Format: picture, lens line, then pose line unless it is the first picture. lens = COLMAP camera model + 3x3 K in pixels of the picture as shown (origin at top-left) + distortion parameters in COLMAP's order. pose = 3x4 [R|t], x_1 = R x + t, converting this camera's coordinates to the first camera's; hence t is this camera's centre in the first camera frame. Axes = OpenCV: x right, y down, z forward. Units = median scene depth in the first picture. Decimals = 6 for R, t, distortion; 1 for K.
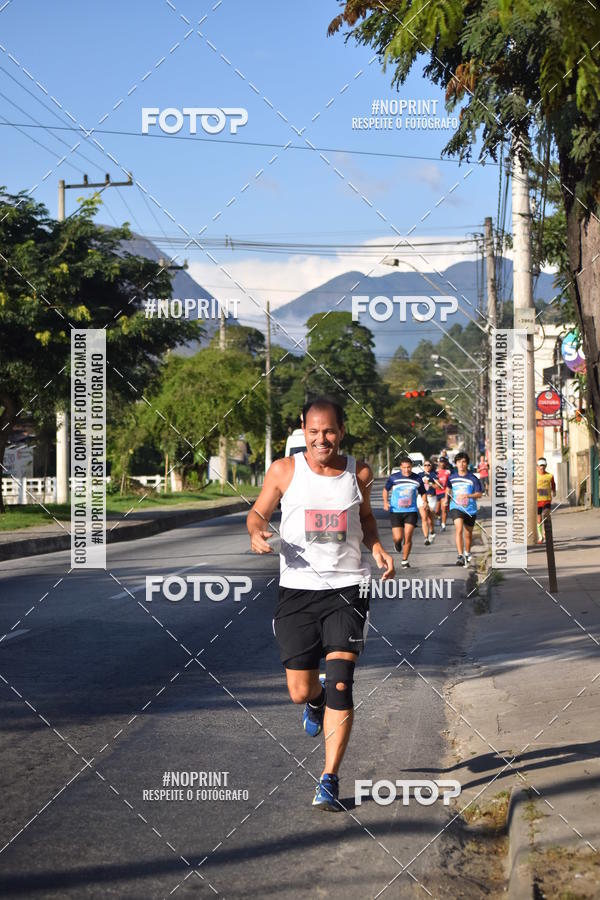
lens RADIAL K [[2162.9, 0, 300.0], [0, 2162.9, 450.0], [0, 0, 1]] dist [-0.239043, 0.454608]
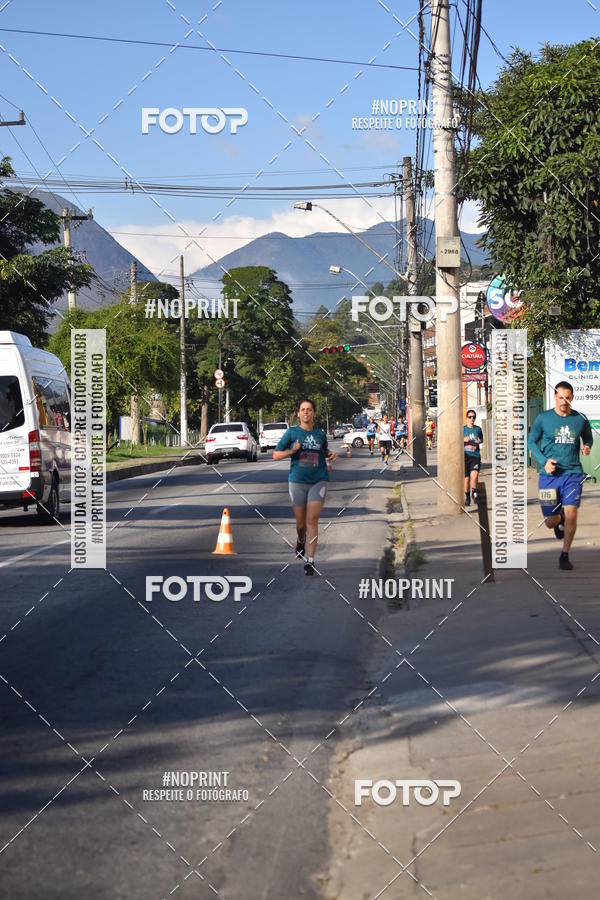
lens RADIAL K [[2059.2, 0, 300.0], [0, 2059.2, 450.0], [0, 0, 1]] dist [-0.268578, -0.695208]
pose [[0.999429, -0.007884, 0.032850, 0.010995], [0.007260, 0.999792, 0.019082, 0.001623], [-0.032994, -0.018833, 0.999278, 0.113896]]
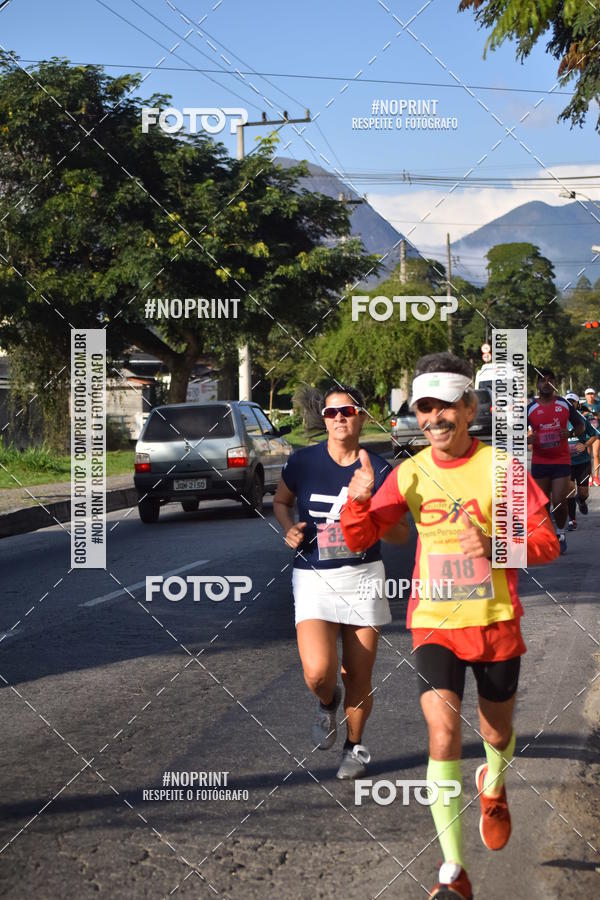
lens RADIAL K [[2169.4, 0, 300.0], [0, 2169.4, 450.0], [0, 0, 1]] dist [-0.215248, 0.248341]
pose [[0.996275, -0.007165, -0.085937, 0.003368], [0.009911, 0.999452, 0.031569, -0.001029], [0.085663, -0.032303, 0.995800, -0.015510]]
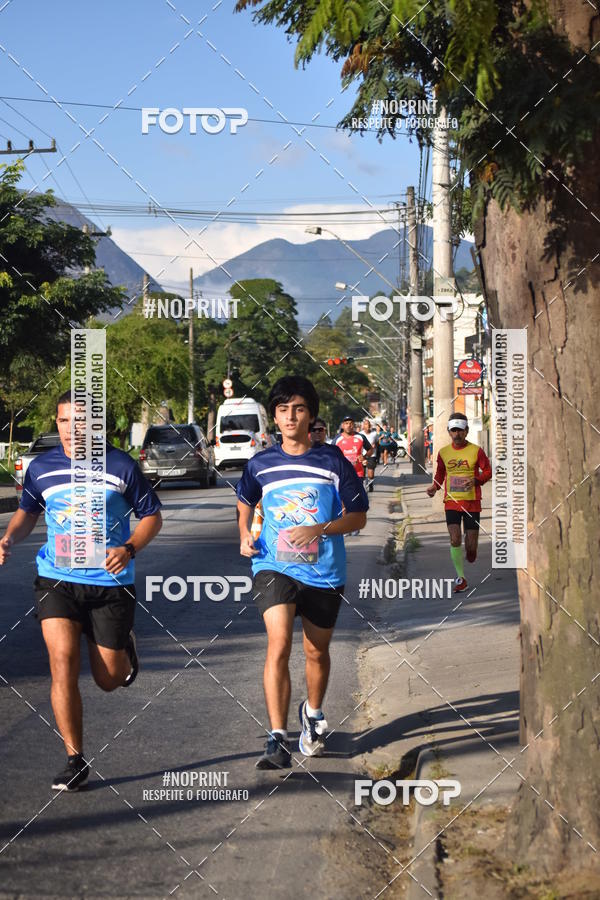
lens RADIAL K [[2162.9, 0, 300.0], [0, 2162.9, 450.0], [0, 0, 1]] dist [-0.239043, 0.454608]
pose [[0.999360, 0.005148, 0.035405, 0.000879], [-0.005689, 0.999869, 0.015176, -0.000050], [-0.035322, -0.015368, 0.999258, -0.004447]]
